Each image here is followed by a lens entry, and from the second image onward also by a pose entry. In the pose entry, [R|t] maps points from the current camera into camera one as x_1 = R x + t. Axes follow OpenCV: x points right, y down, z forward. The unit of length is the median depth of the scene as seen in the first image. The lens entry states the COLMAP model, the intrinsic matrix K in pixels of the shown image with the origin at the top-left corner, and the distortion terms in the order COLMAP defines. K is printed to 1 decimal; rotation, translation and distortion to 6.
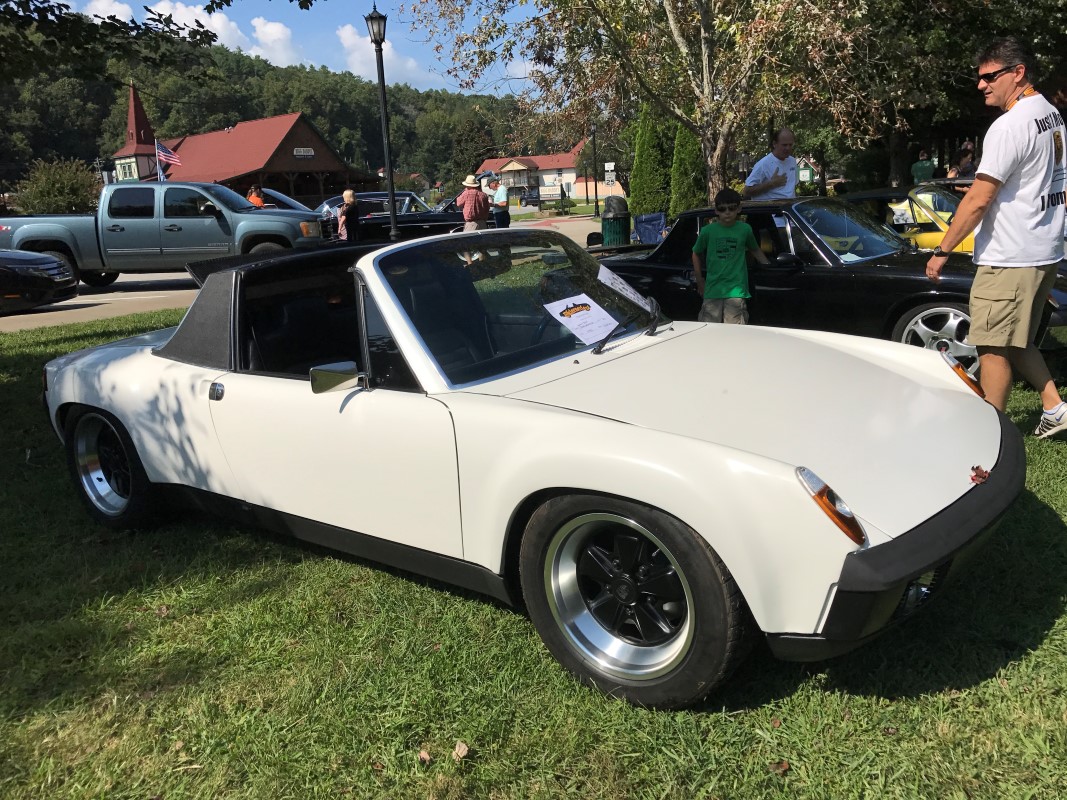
lens RADIAL K [[872.2, 0, 528.0], [0, 872.2, 404.3], [0, 0, 1]] dist [0.015040, 0.005739]
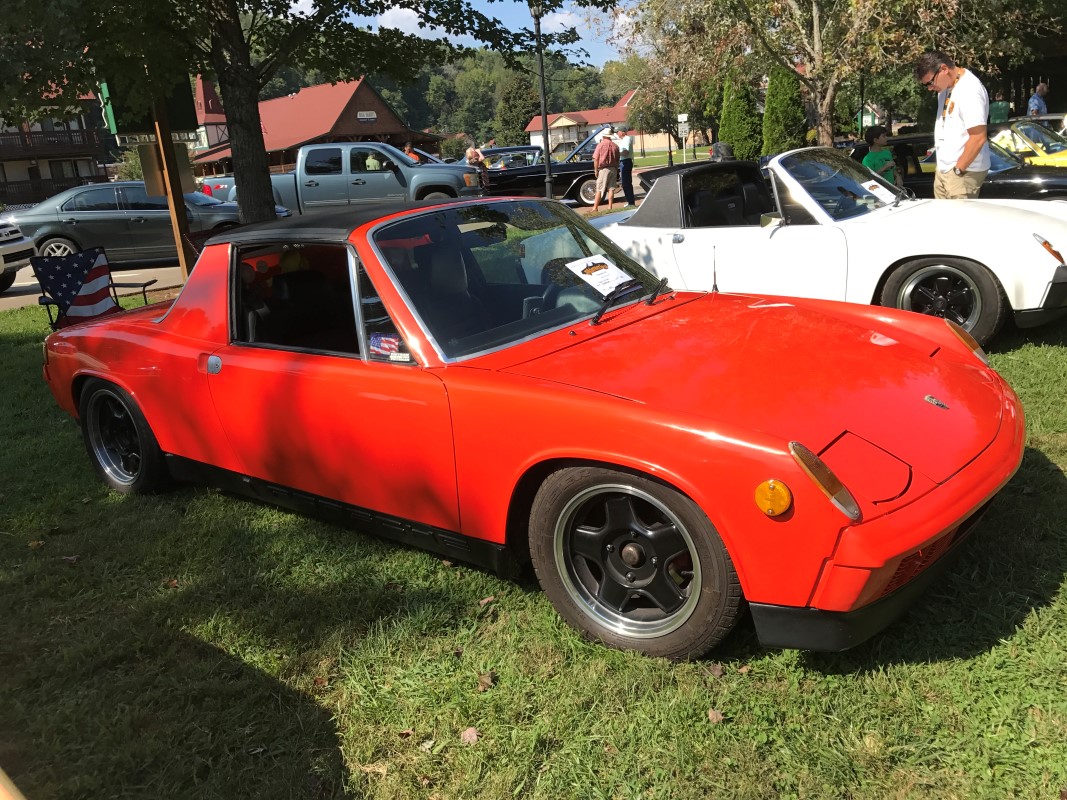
lens RADIAL K [[874.6, 0, 533.5], [0, 874.6, 400.0], [0, 0, 1]] dist [-0.008588, 0.042742]
pose [[0.998823, -0.021098, -0.043680, -0.085771], [0.022869, 0.998920, 0.040447, 0.036043], [0.042779, -0.041398, 0.998226, -0.129869]]
